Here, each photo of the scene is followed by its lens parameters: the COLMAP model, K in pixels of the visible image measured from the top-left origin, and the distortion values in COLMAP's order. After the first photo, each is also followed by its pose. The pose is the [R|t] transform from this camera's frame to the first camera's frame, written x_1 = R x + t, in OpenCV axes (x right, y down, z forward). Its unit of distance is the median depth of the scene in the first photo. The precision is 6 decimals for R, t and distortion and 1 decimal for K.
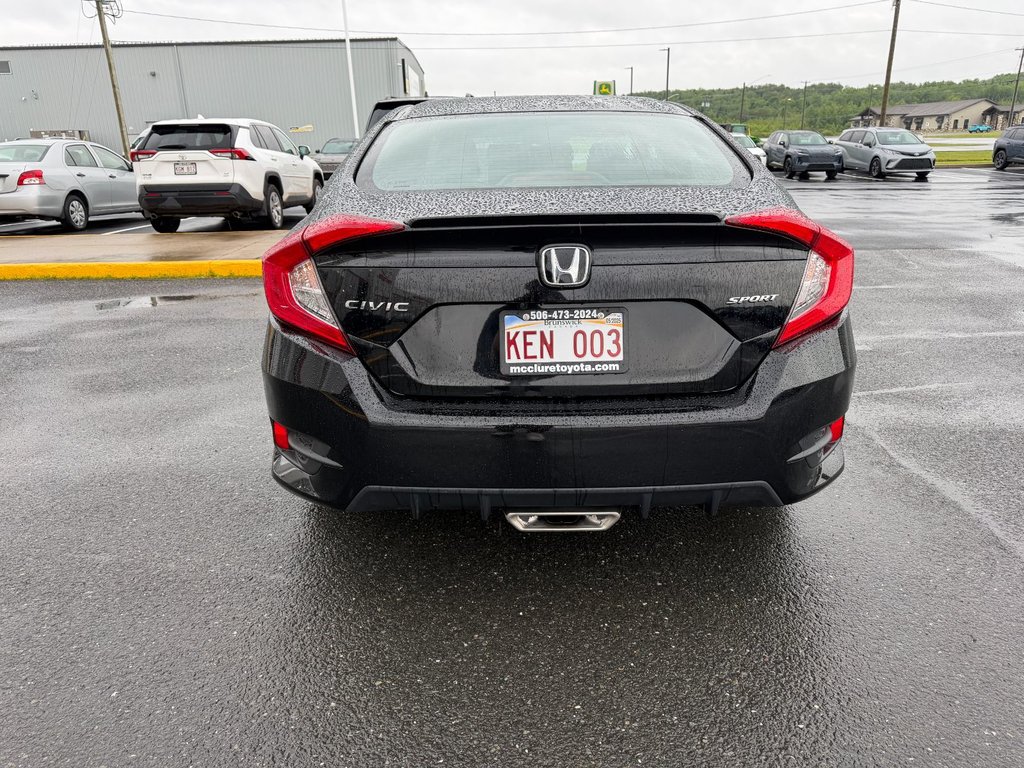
lens RADIAL K [[726.3, 0, 515.7], [0, 726.3, 383.4], [0, 0, 1]] dist [0.007306, -0.001551]
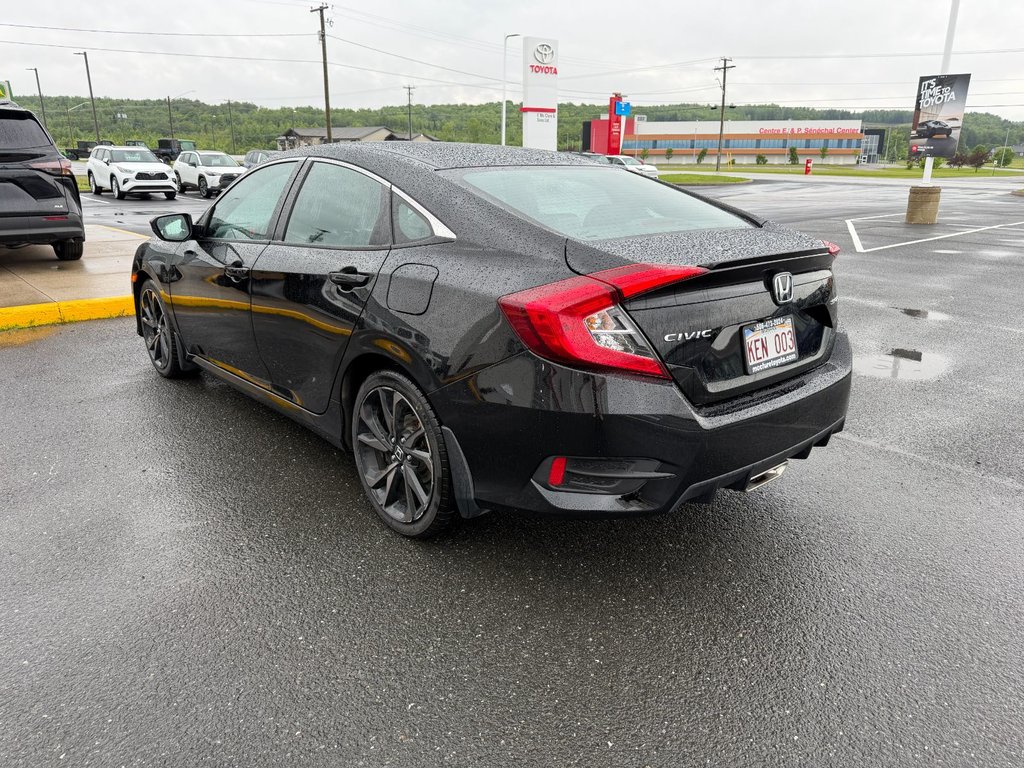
lens RADIAL K [[726.3, 0, 515.7], [0, 726.3, 383.4], [0, 0, 1]] dist [0.007306, -0.001551]
pose [[0.759319, -0.172311, 0.627490, -1.178125], [0.185413, 0.981621, 0.045190, -0.135573], [-0.623744, 0.082031, 0.777312, 0.237766]]
